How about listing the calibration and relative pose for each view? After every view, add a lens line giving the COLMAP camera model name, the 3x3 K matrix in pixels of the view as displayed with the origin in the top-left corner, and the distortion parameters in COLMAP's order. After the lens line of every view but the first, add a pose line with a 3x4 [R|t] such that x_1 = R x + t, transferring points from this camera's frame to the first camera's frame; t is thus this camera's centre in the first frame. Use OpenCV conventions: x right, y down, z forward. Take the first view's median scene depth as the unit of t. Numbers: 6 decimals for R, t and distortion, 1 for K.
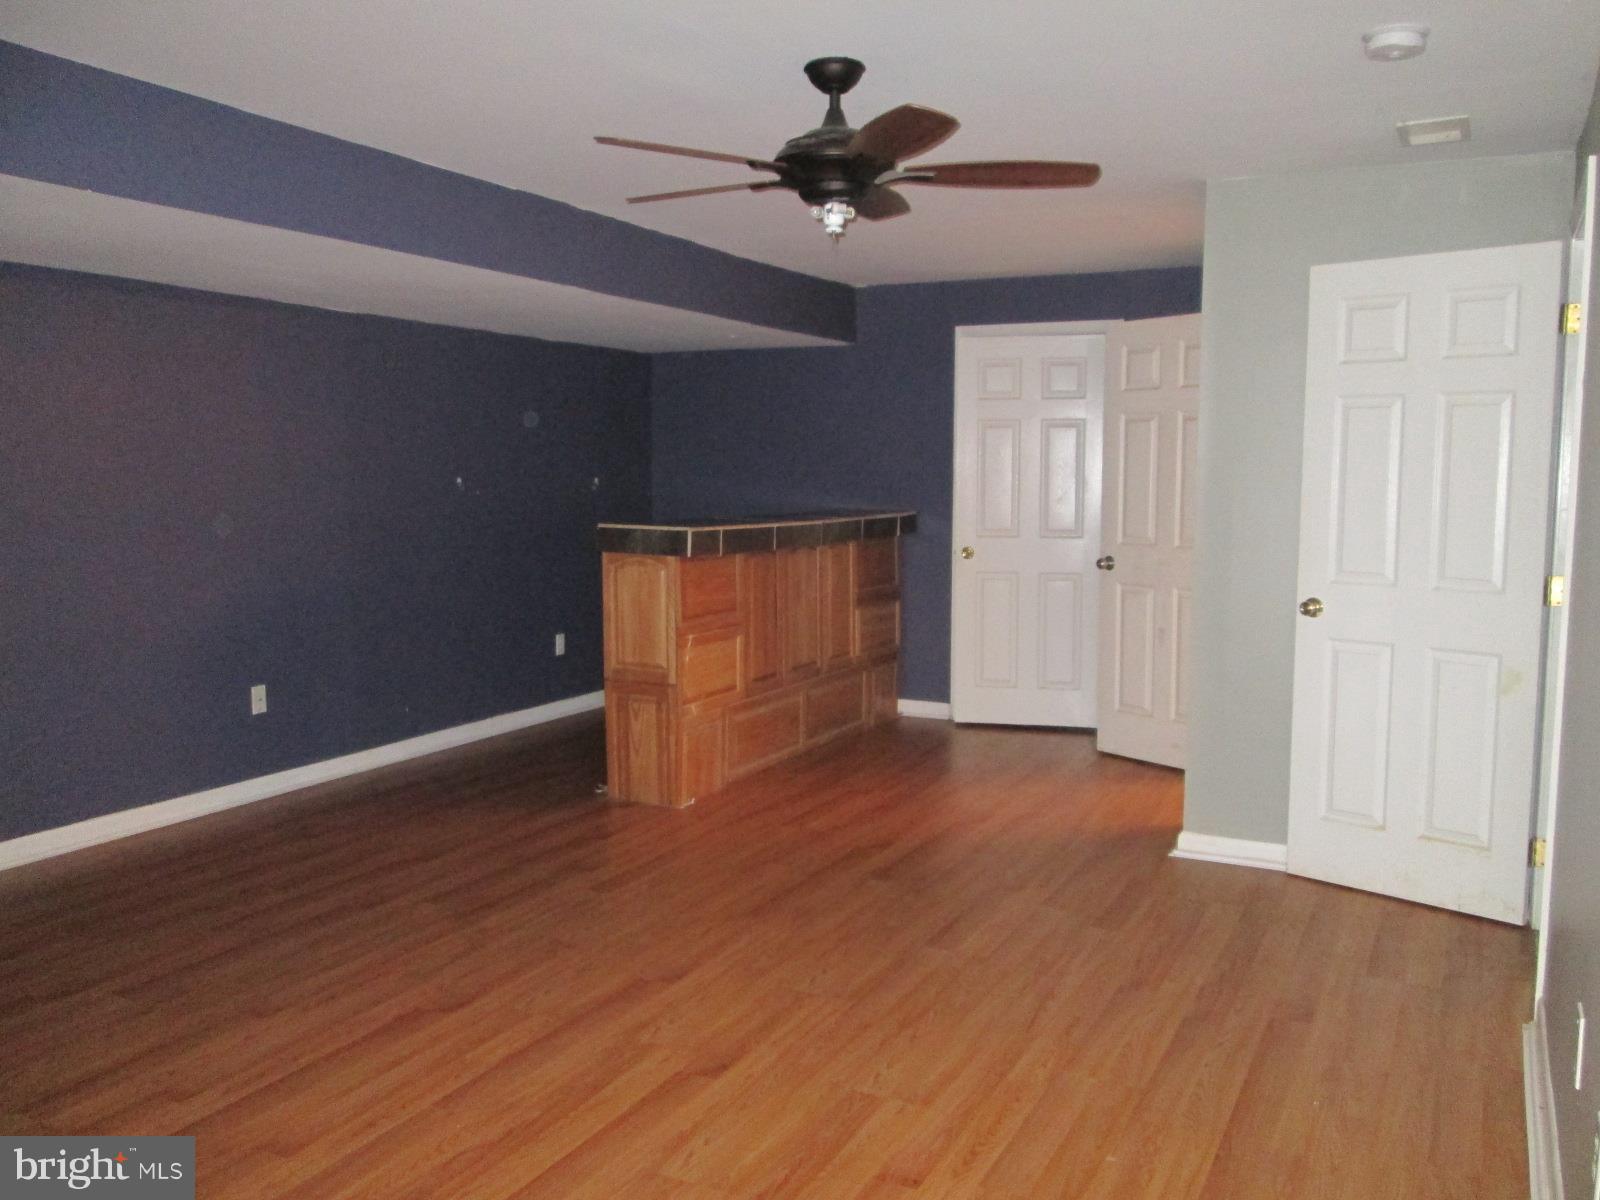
lens RADIAL K [[1284.4, 0, 800.0], [0, 1284.4, 600.0], [0, 0, 1]] dist [-0.003506, -0.001091]
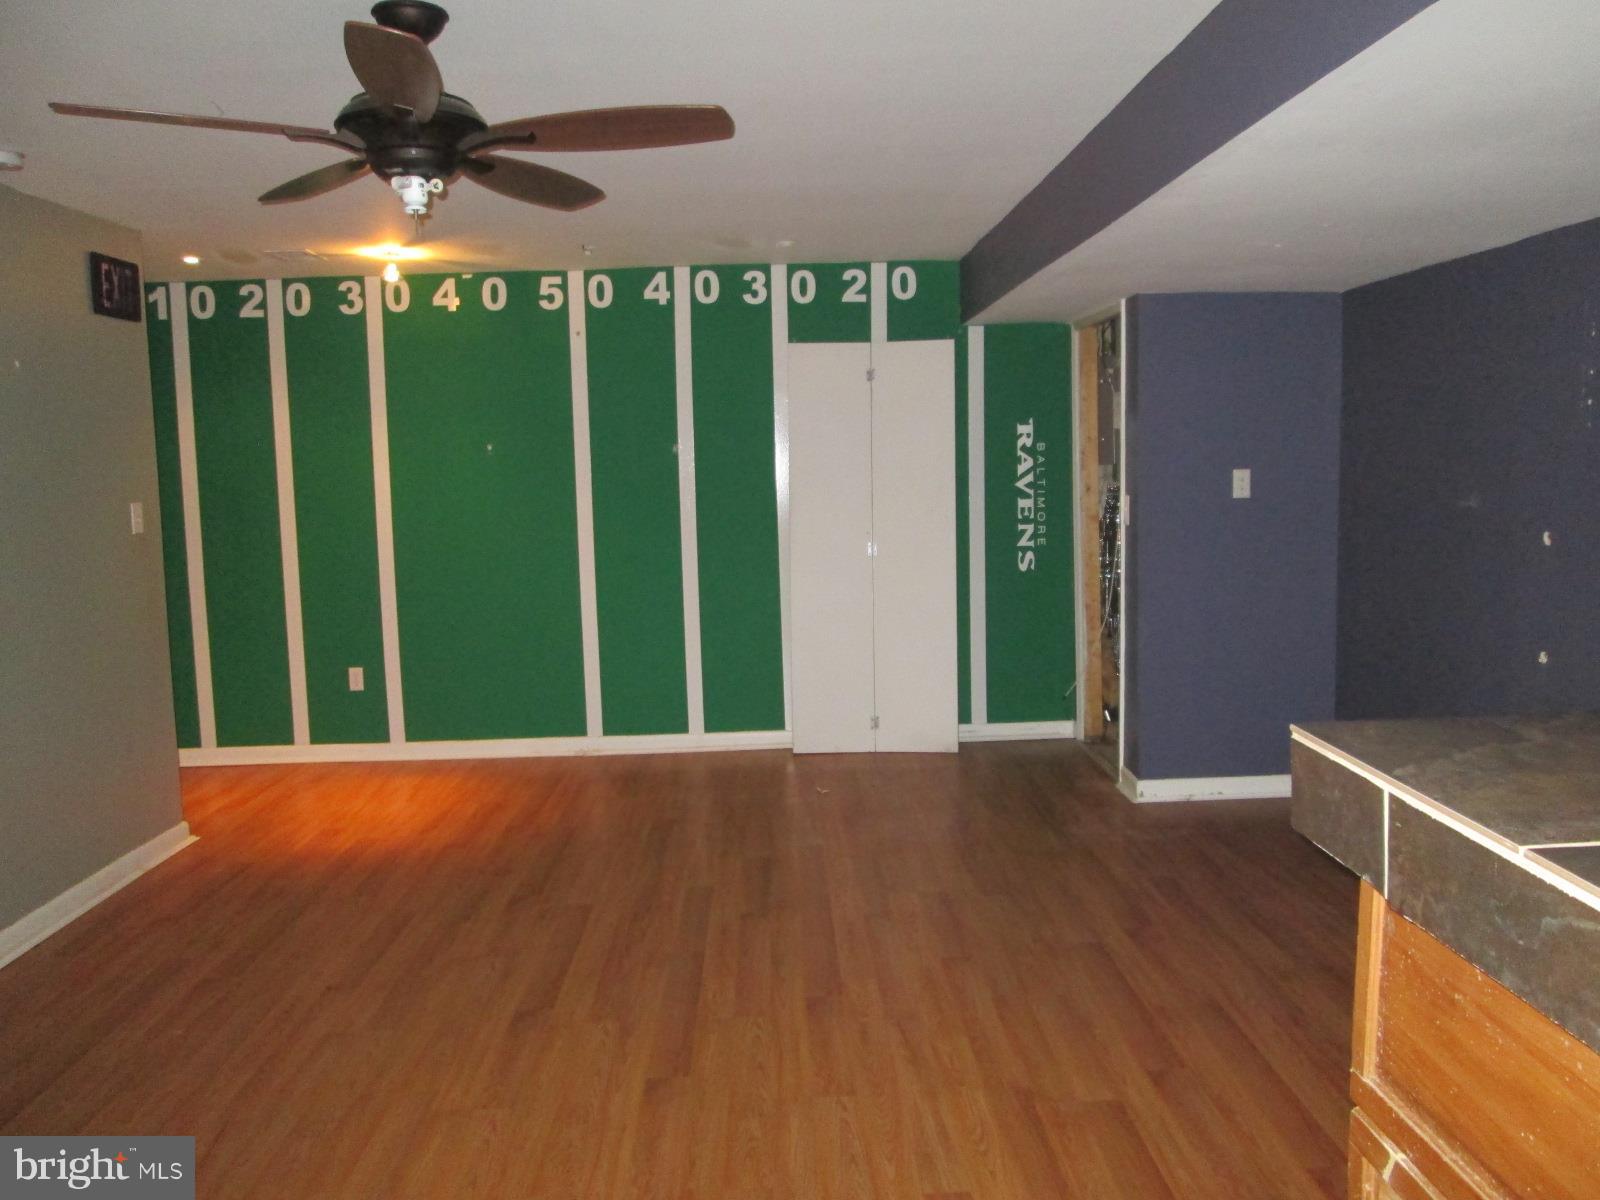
lens RADIAL K [[1320.9, 0, 800.0], [0, 1320.9, 600.0], [0, 0, 1]] dist [-0.041664, 0.002714]
pose [[-0.871629, 0.075867, -0.484259, 0.234823], [-0.026528, 0.979200, 0.201156, -0.219819], [0.489448, 0.188180, -0.851486, 1.862803]]
